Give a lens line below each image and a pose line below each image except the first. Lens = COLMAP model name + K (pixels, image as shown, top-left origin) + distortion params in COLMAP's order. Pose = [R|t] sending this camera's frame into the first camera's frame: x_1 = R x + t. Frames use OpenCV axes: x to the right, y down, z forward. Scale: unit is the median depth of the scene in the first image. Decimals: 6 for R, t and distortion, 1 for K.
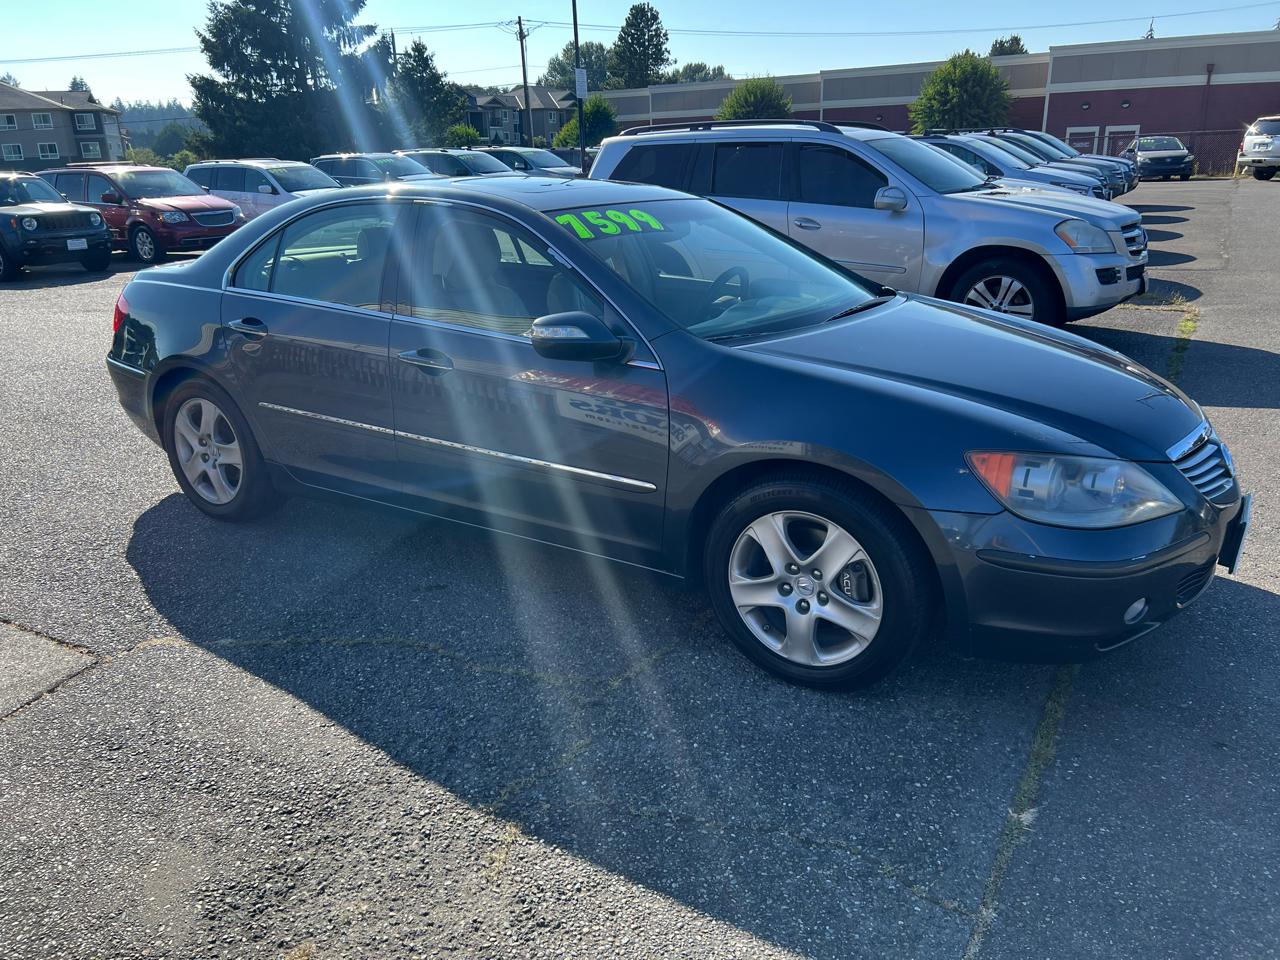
lens RADIAL K [[964.8, 0, 646.4], [0, 964.8, 471.9], [0, 0, 1]] dist [0.052585, -0.058012]
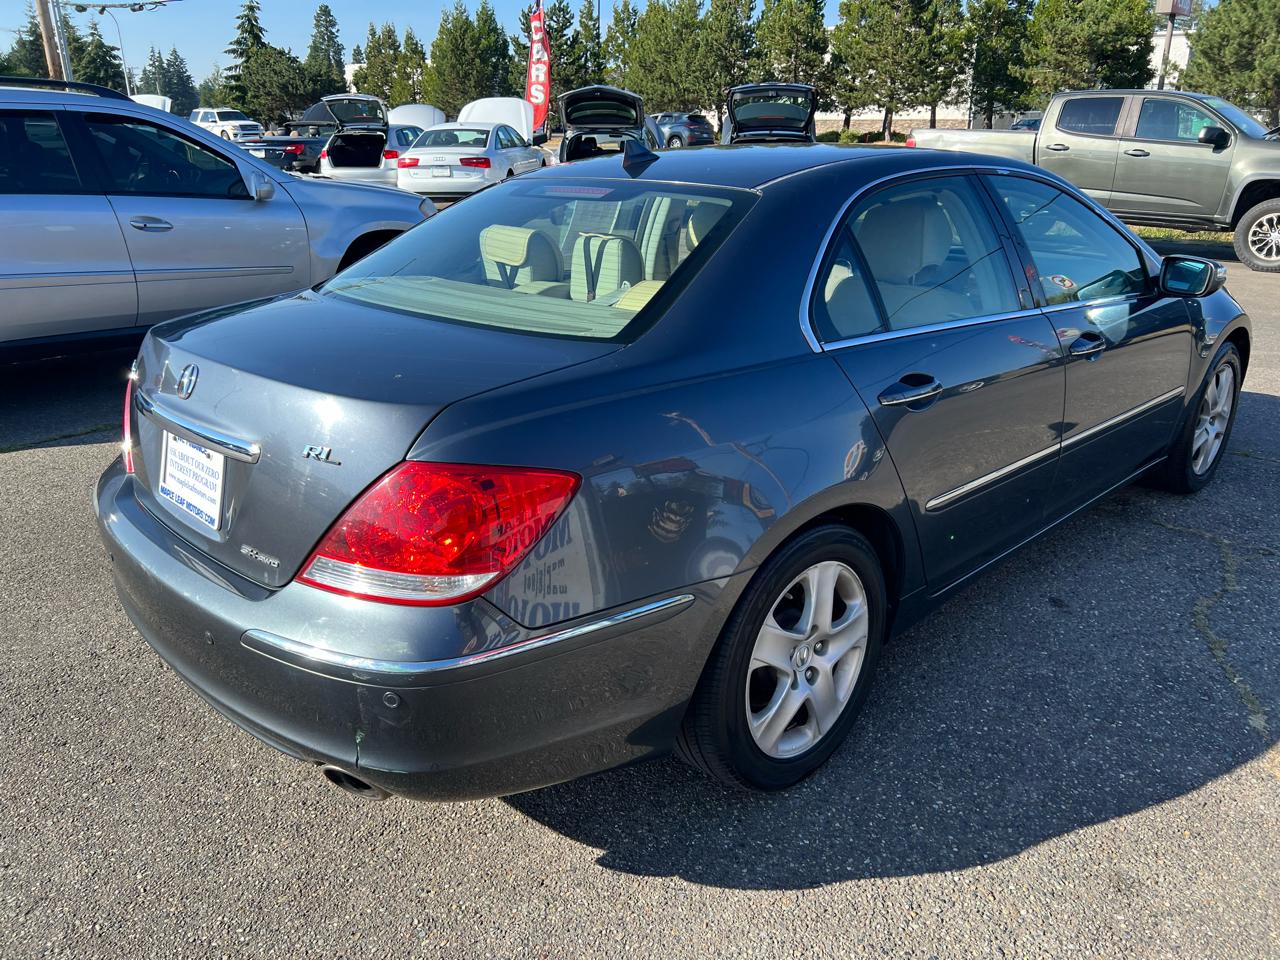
lens RADIAL K [[964.8, 0, 643.3], [0, 964.8, 481.5], [0, 0, 1]] dist [0.052585, -0.058012]
pose [[0.218875, -0.312673, 0.924299, -0.452510], [0.301733, 0.922528, 0.240624, -0.129798], [-0.927929, 0.226225, 0.296262, 0.439750]]
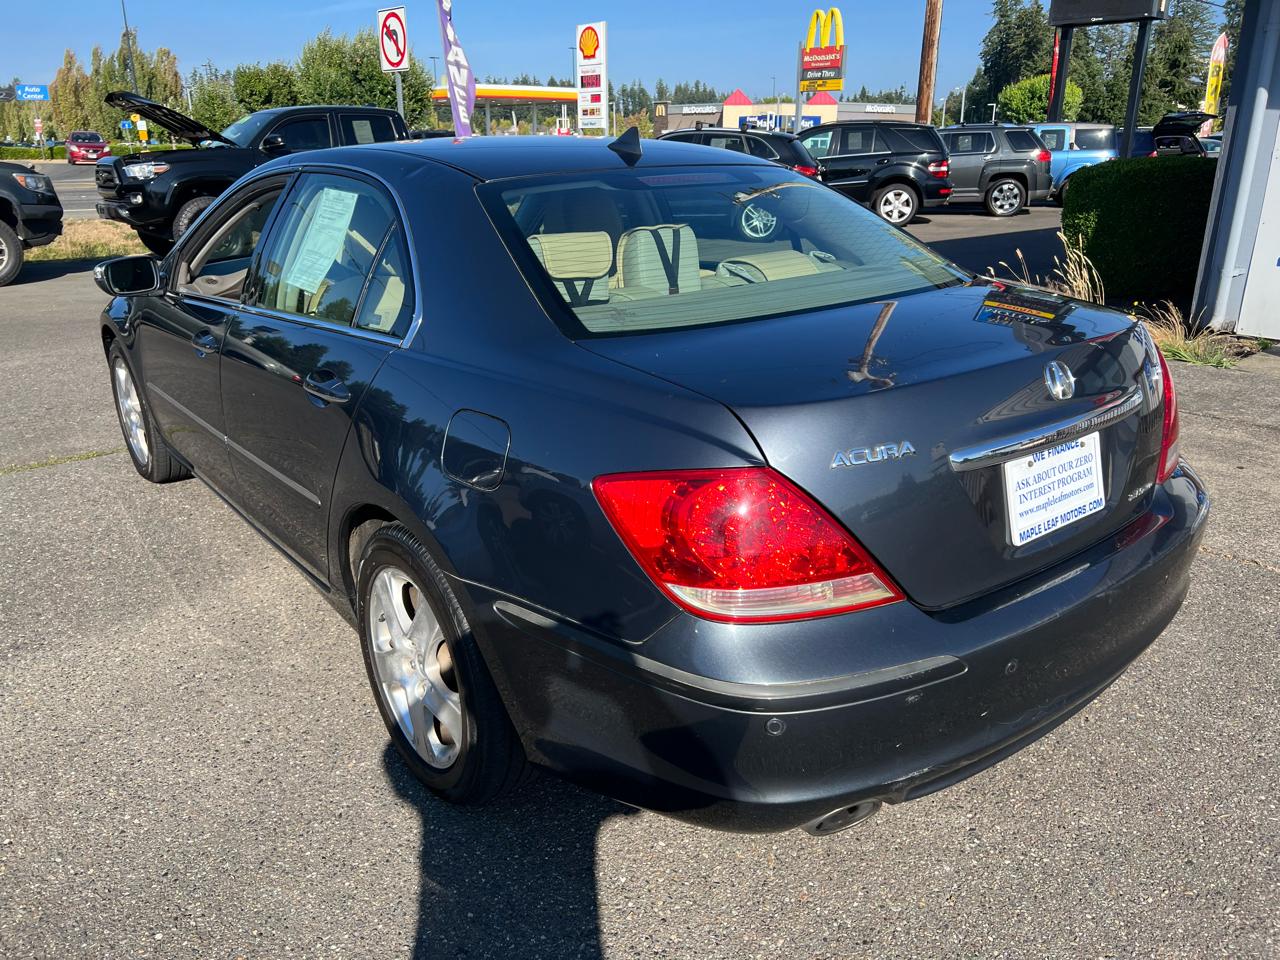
lens RADIAL K [[964.8, 0, 641.5], [0, 964.8, 482.6], [0, 0, 1]] dist [0.052585, -0.058012]
pose [[-0.943201, -0.083300, 0.321611, -0.241646], [0.128278, 0.801667, 0.583845, -0.242569], [-0.306459, 0.591939, -0.745447, 0.794188]]
